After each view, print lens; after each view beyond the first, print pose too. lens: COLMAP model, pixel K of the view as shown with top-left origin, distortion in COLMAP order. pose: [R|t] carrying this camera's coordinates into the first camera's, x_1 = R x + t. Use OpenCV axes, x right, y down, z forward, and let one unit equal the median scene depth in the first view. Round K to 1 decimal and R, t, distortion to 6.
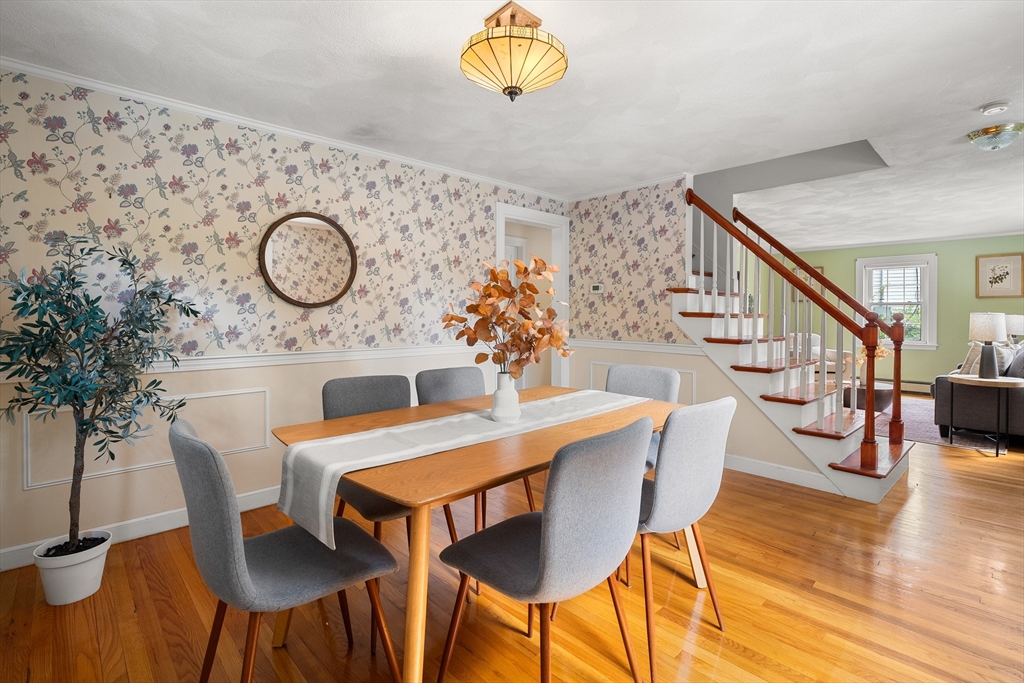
lens RADIAL K [[469.1, 0, 512.9], [0, 469.1, 319.6], [0, 0, 1]] dist [-0.005507, 0.002316]
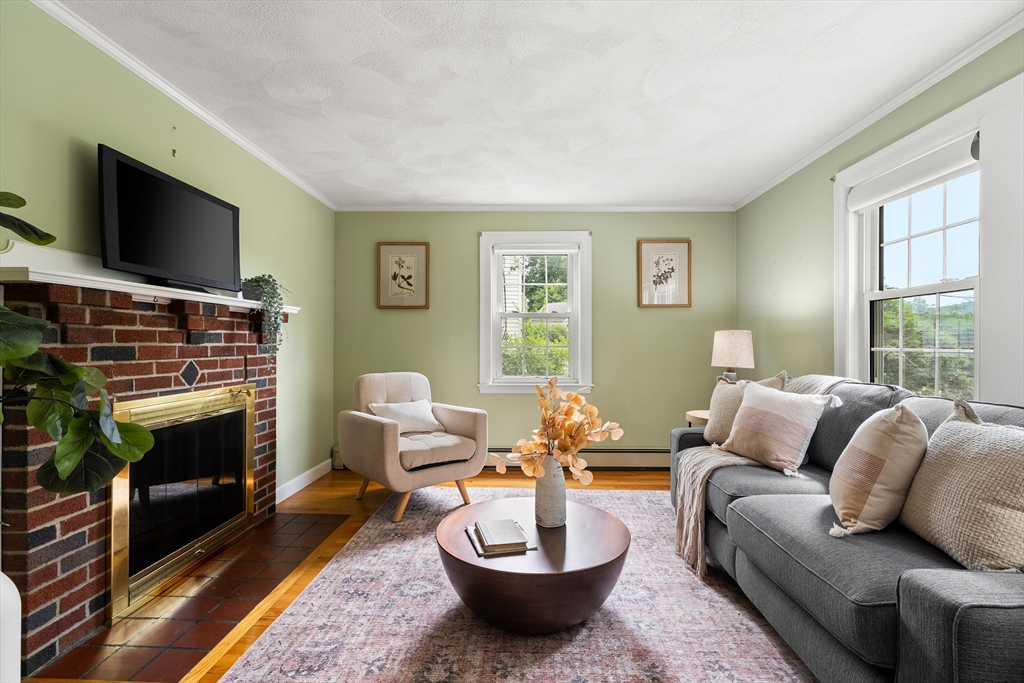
lens RADIAL K [[469.1, 0, 510.8], [0, 469.1, 339.9], [0, 0, 1]] dist [-0.005507, 0.002316]
pose [[0.708787, 0.005317, 0.705403, 0.434454], [0.004116, 0.999923, -0.011672, 0.004125], [-0.705411, 0.011176, 0.708711, 0.684079]]
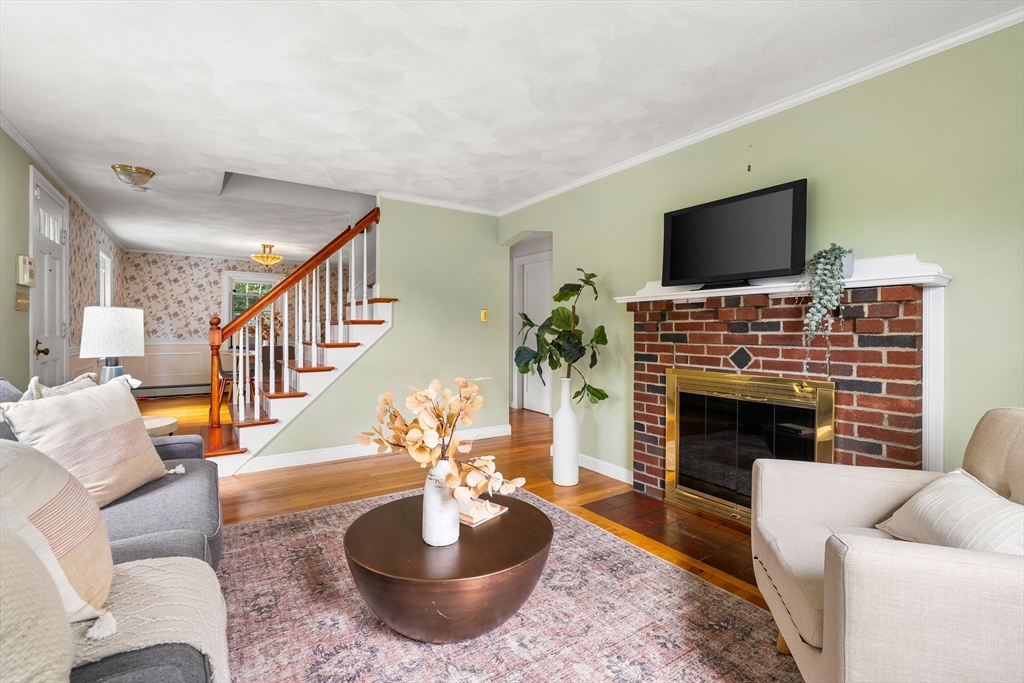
lens RADIAL K [[469.1, 0, 516.1], [0, 469.1, 330.4], [0, 0, 1]] dist [-0.005507, 0.002316]
pose [[-0.151479, -0.004005, -0.988452, 0.931002], [-0.013031, 0.999913, -0.002055, 0.003729], [0.988375, 0.012569, -0.151518, 0.968810]]
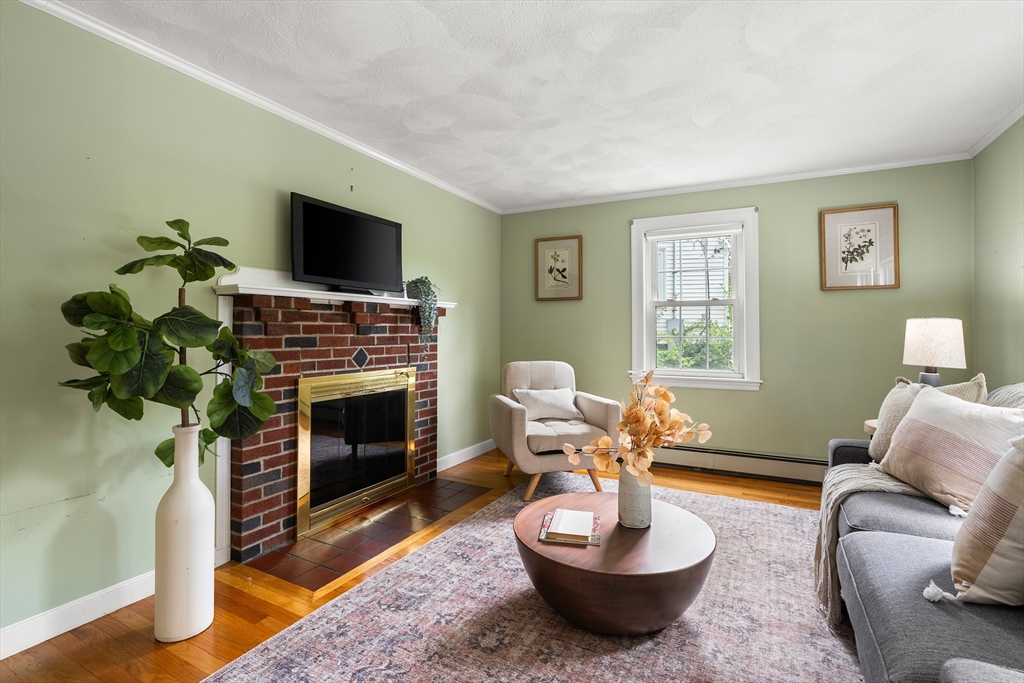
lens RADIAL K [[469.1, 0, 518.5], [0, 469.1, 320.2], [0, 0, 1]] dist [-0.005507, 0.002316]
pose [[0.942703, 0.007889, 0.333541, 0.503427], [0.002040, 0.999565, -0.029408, 0.001665], [-0.333628, 0.028403, 0.942277, 0.627514]]
